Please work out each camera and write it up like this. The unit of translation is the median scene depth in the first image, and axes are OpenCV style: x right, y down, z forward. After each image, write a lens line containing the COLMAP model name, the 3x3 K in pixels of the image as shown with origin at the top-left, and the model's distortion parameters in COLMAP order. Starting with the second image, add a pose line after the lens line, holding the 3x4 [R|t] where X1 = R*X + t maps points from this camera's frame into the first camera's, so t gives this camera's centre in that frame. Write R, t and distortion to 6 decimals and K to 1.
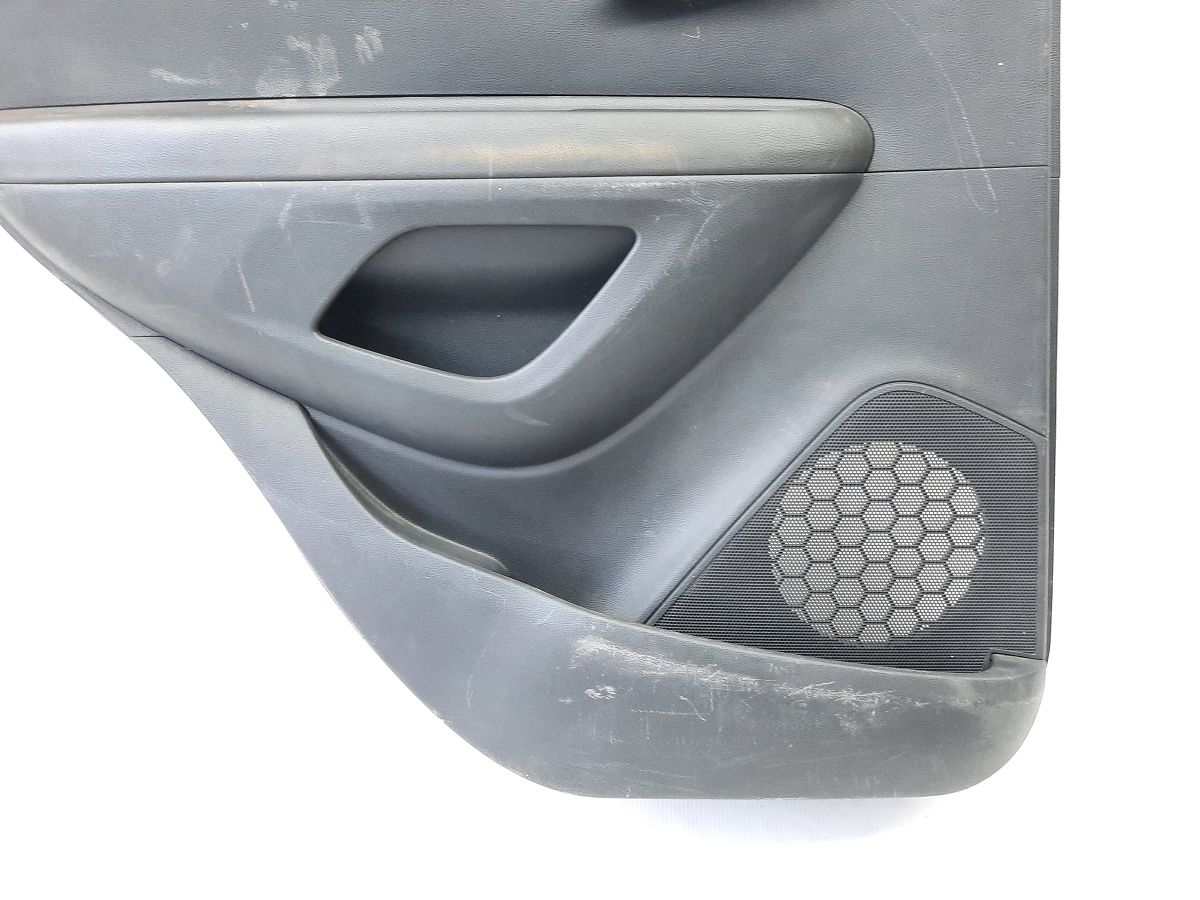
lens RADIAL K [[891.3, 0, 604.4], [0, 891.3, 454.9], [0, 0, 1]] dist [0.026437, -0.015748]
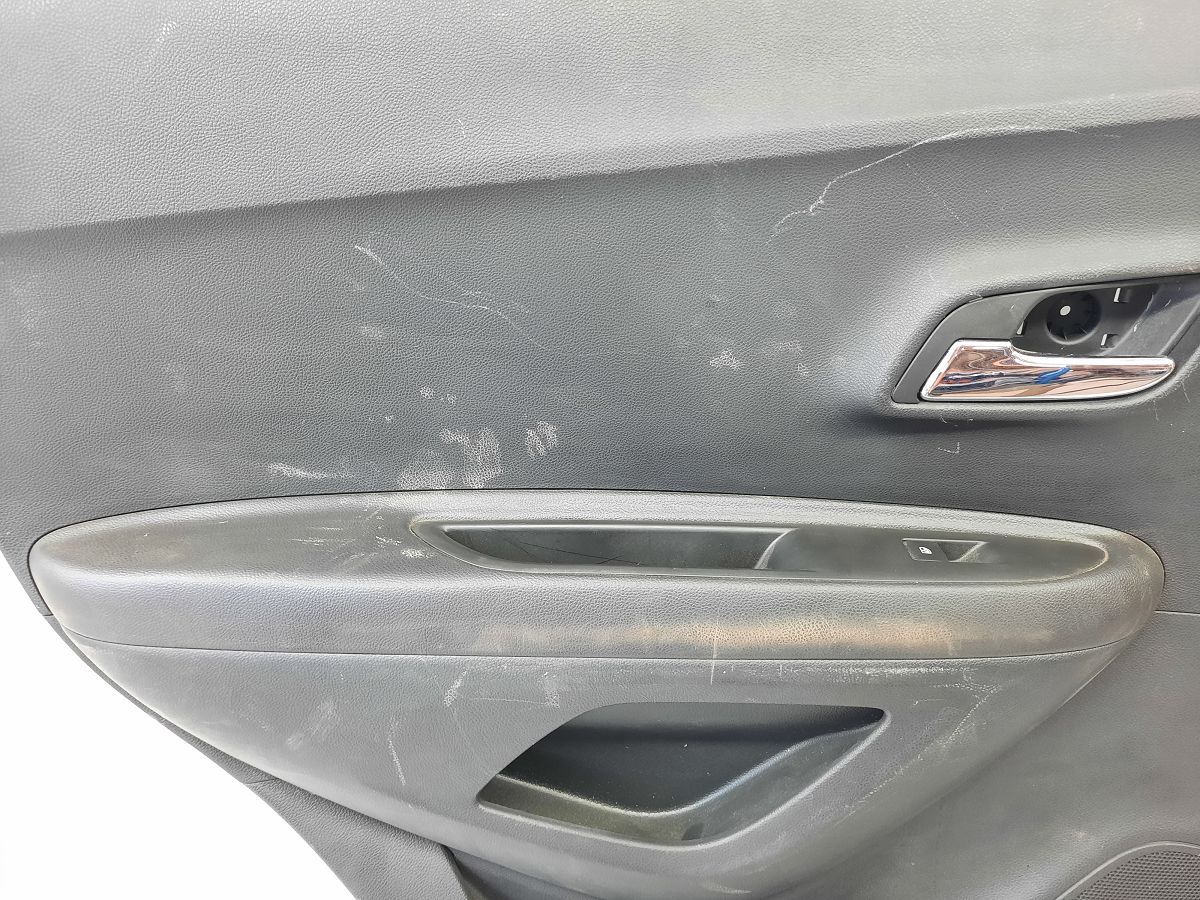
lens RADIAL K [[891.3, 0, 599.6], [0, 891.3, 448.3], [0, 0, 1]] dist [0.026437, -0.015748]
pose [[0.999737, 0.012242, 0.019391, -0.225233], [-0.013502, 0.997710, 0.066275, -0.500879], [-0.018535, -0.066519, 0.997613, 0.199571]]
